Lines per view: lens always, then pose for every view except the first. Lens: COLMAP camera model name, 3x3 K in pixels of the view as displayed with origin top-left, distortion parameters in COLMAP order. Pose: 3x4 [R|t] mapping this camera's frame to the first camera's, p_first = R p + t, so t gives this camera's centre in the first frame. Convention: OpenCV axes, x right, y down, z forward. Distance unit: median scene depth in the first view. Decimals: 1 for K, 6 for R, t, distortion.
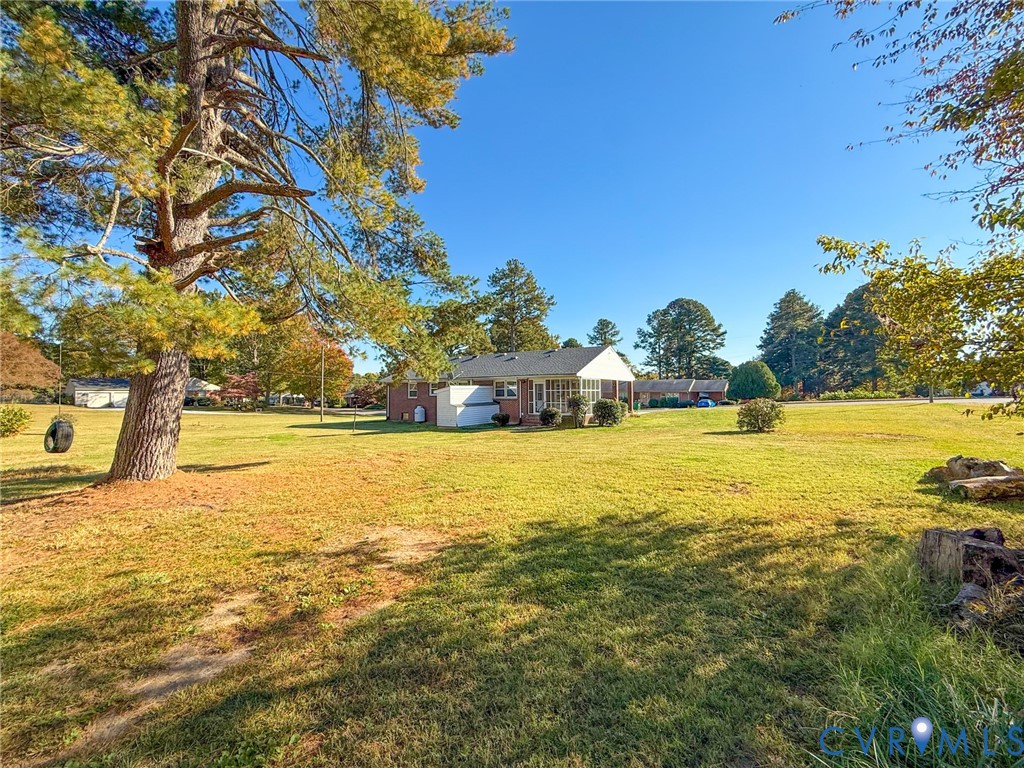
lens RADIAL K [[409.6, 0, 512.2], [0, 409.6, 382.4], [0, 0, 1]] dist [-0.000509, 0.000057]
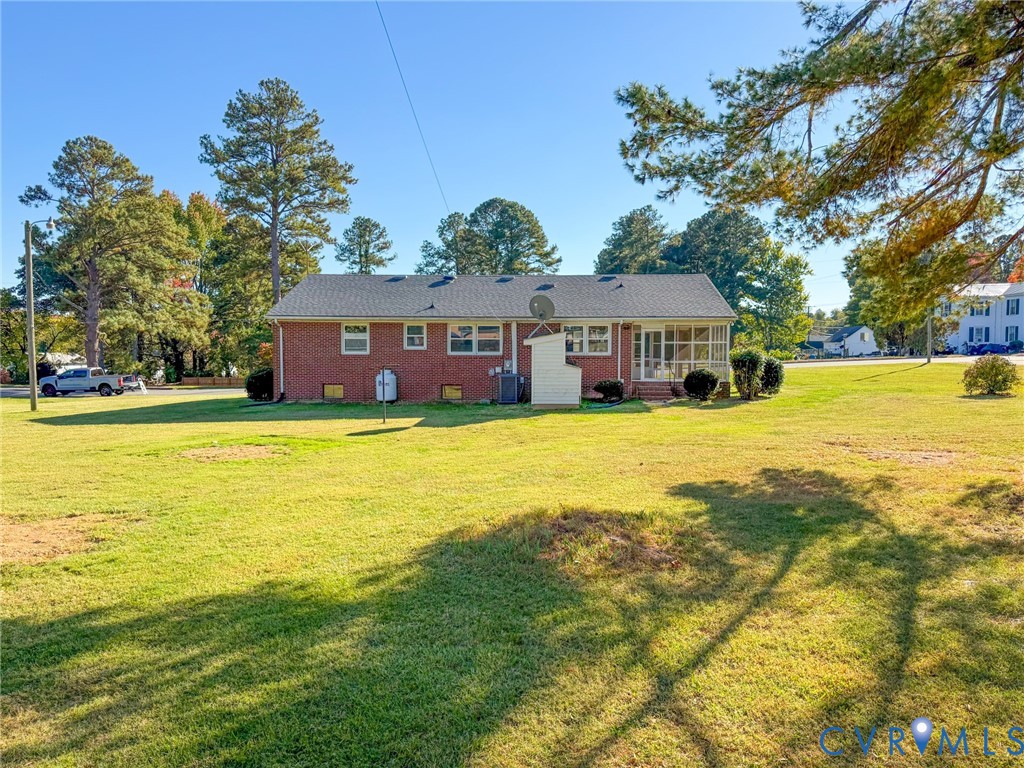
lens RADIAL K [[731.8, 0, 512.0], [0, 731.8, 385.3], [0, 0, 1]] dist [0.053764, -0.025774]
pose [[0.820417, -0.018105, 0.571478, -0.223689], [-0.022270, 0.997728, 0.063581, 0.005817], [-0.571331, -0.064890, 0.818150, 0.063101]]
